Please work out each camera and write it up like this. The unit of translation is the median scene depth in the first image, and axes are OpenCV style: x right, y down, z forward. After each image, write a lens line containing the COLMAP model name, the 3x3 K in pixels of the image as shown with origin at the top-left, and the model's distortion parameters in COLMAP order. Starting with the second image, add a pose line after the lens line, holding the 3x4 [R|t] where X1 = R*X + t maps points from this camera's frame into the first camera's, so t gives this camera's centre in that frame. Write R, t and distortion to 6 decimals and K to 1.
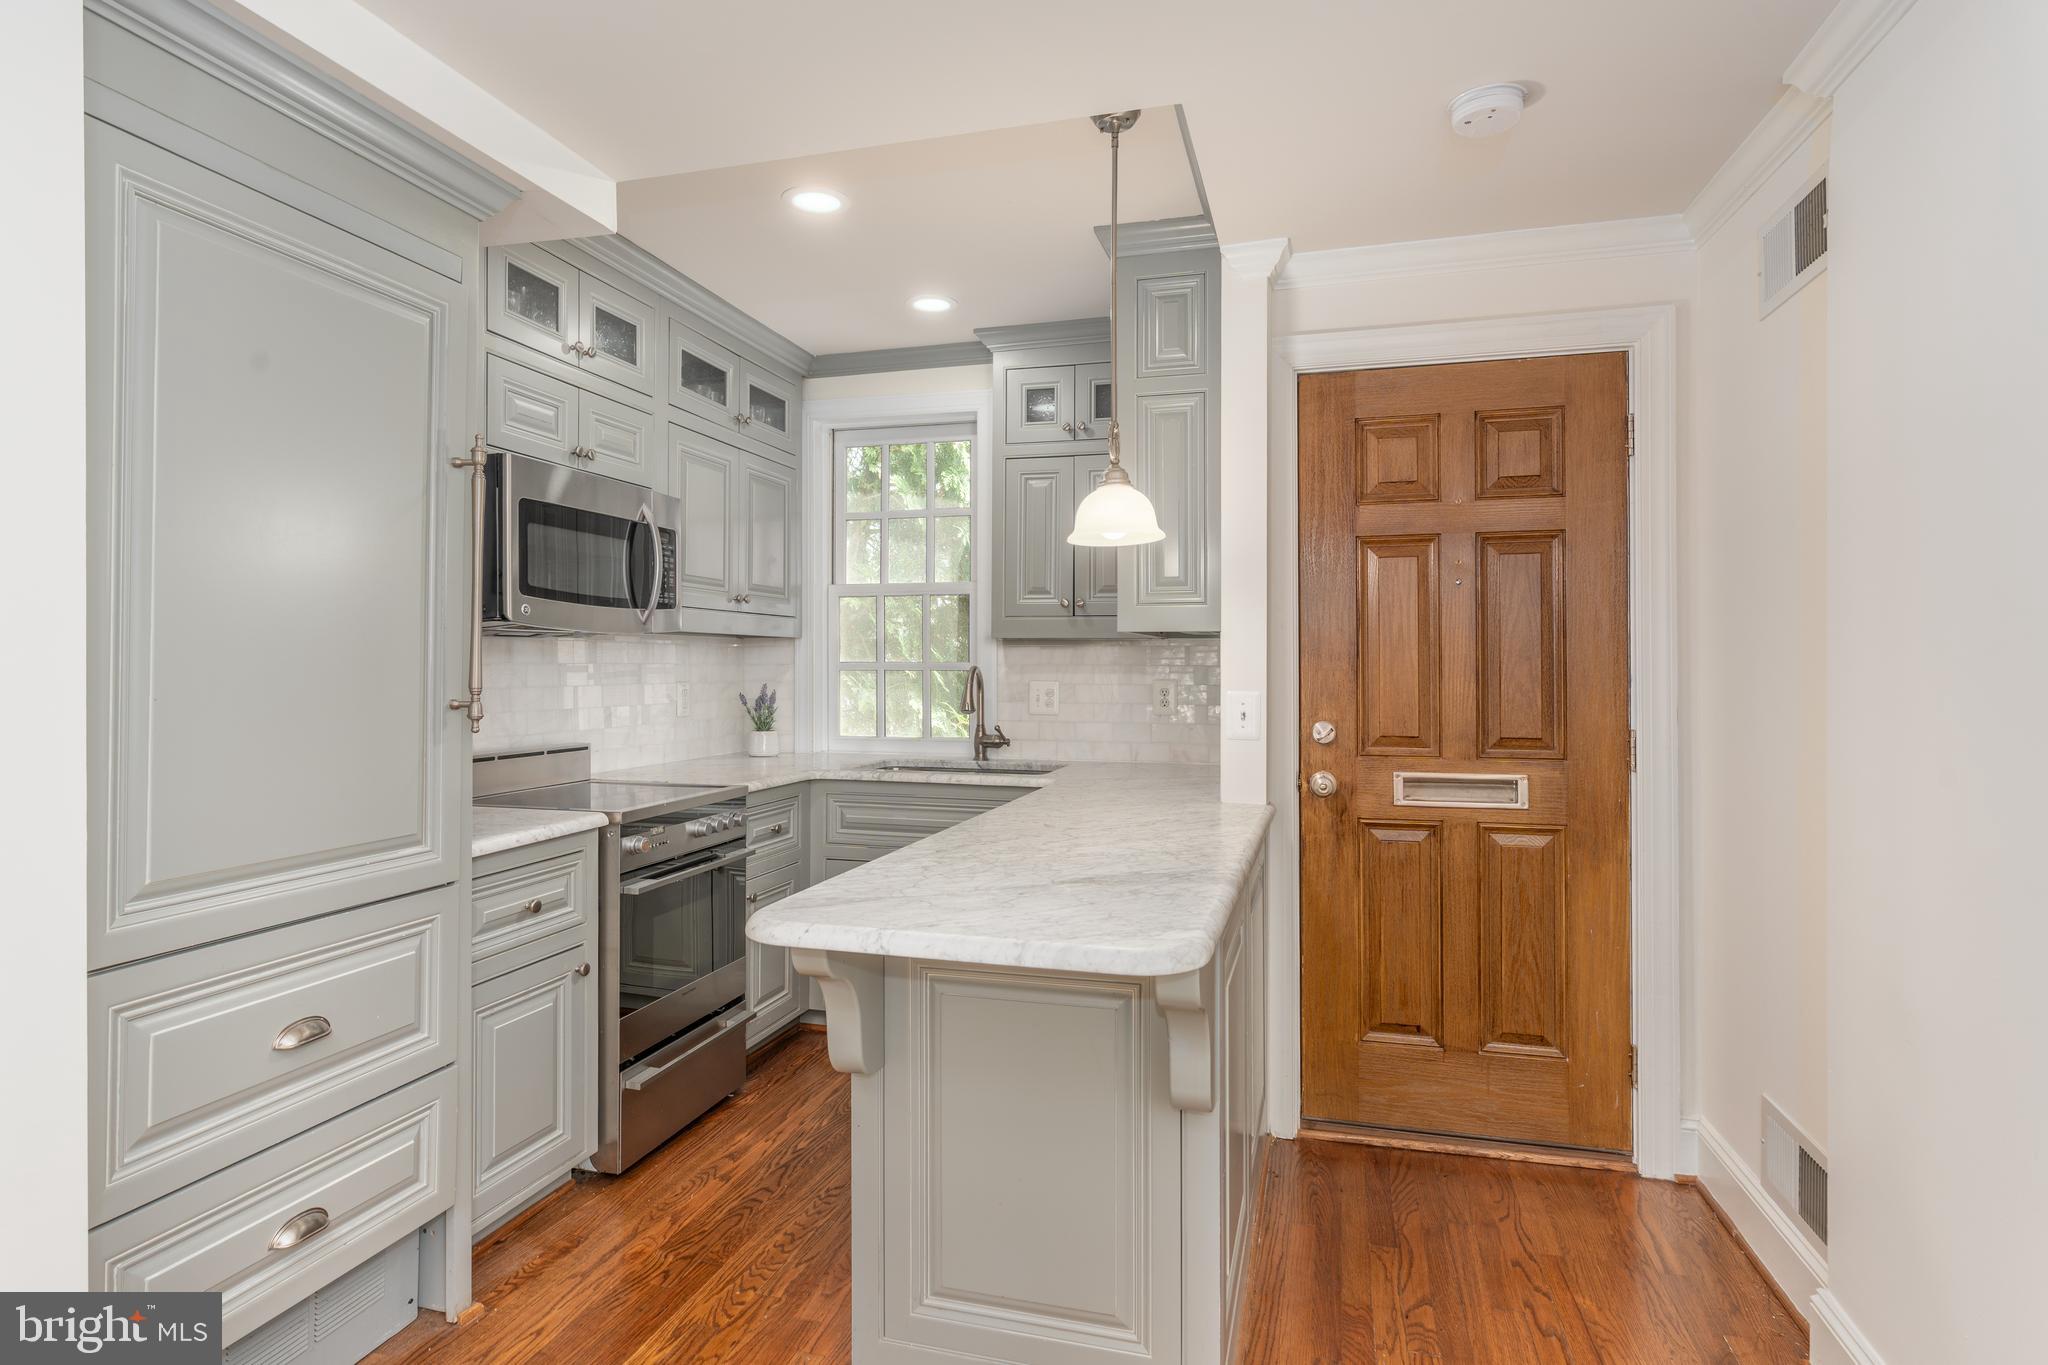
lens RADIAL K [[1086.3, 0, 1018.1], [0, 1086.3, 664.4], [0, 0, 1]] dist [-0.000128, -0.000087]
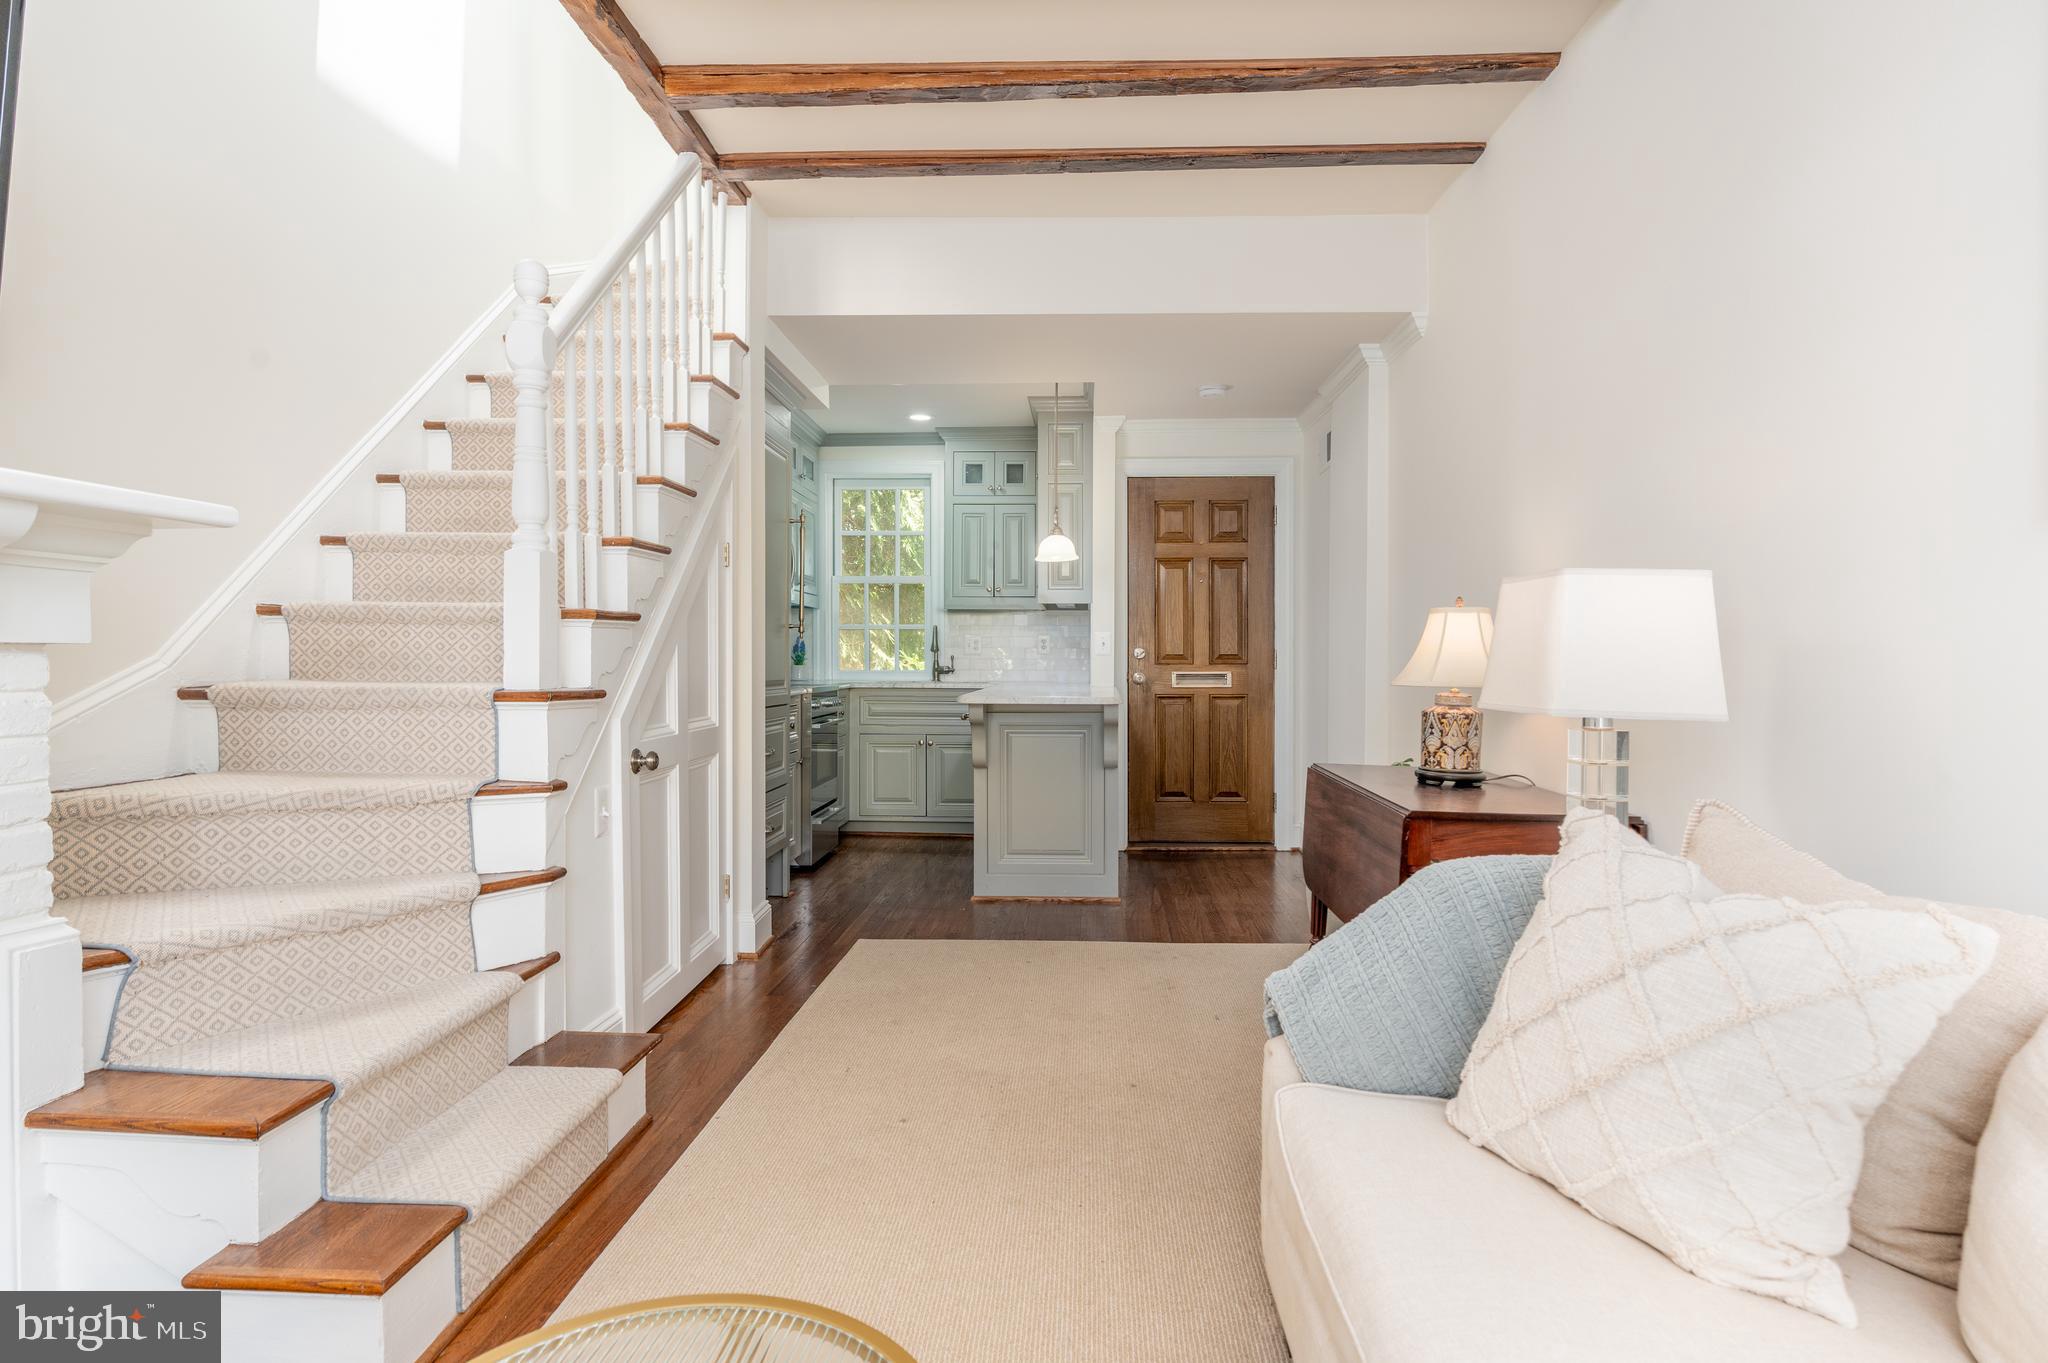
lens RADIAL K [[1097.0, 0, 1028.1], [0, 1097.0, 670.1], [0, 0, 1]] dist [-0.001077, -0.000888]
pose [[0.974116, 0.002193, 0.226040, -0.396881], [-0.003625, 0.999976, 0.005921, 0.084757], [-0.226022, -0.006587, 0.974100, -0.984043]]
